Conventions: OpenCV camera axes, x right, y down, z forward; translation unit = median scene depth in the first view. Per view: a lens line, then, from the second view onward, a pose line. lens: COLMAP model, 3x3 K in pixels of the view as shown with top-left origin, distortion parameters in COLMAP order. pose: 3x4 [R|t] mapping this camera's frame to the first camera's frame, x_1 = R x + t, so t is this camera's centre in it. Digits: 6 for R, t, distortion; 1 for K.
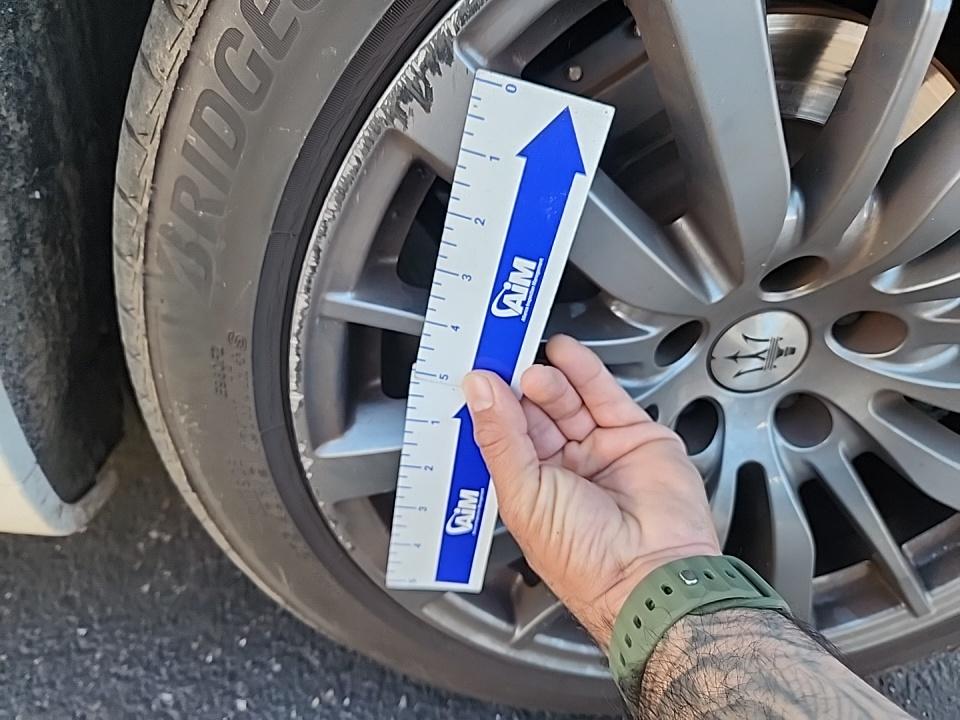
lens RADIAL K [[648.0, 0, 467.6], [0, 648.0, 356.5], [0, 0, 1]] dist [0.032149, -0.041352]
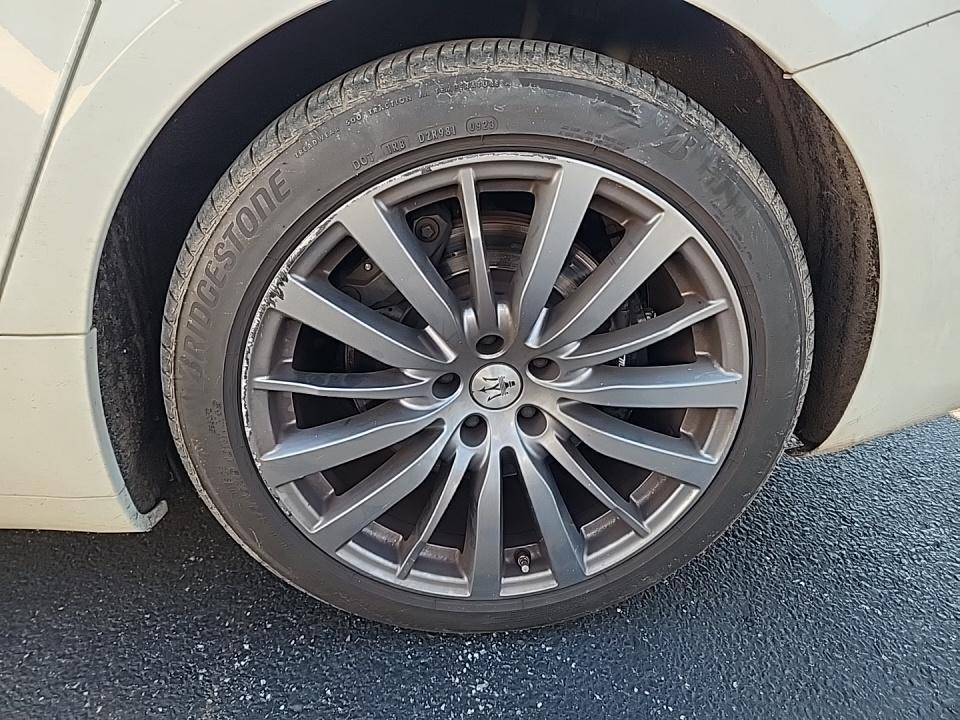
lens RADIAL K [[632.0, 0, 475.2], [0, 632.0, 346.7], [0, 0, 1]] dist [0.064131, -0.057023]
pose [[0.992002, -0.120845, -0.036455, 0.520921], [0.112549, 0.977581, -0.177954, 0.226018], [0.057142, 0.172427, 0.983363, -0.939300]]
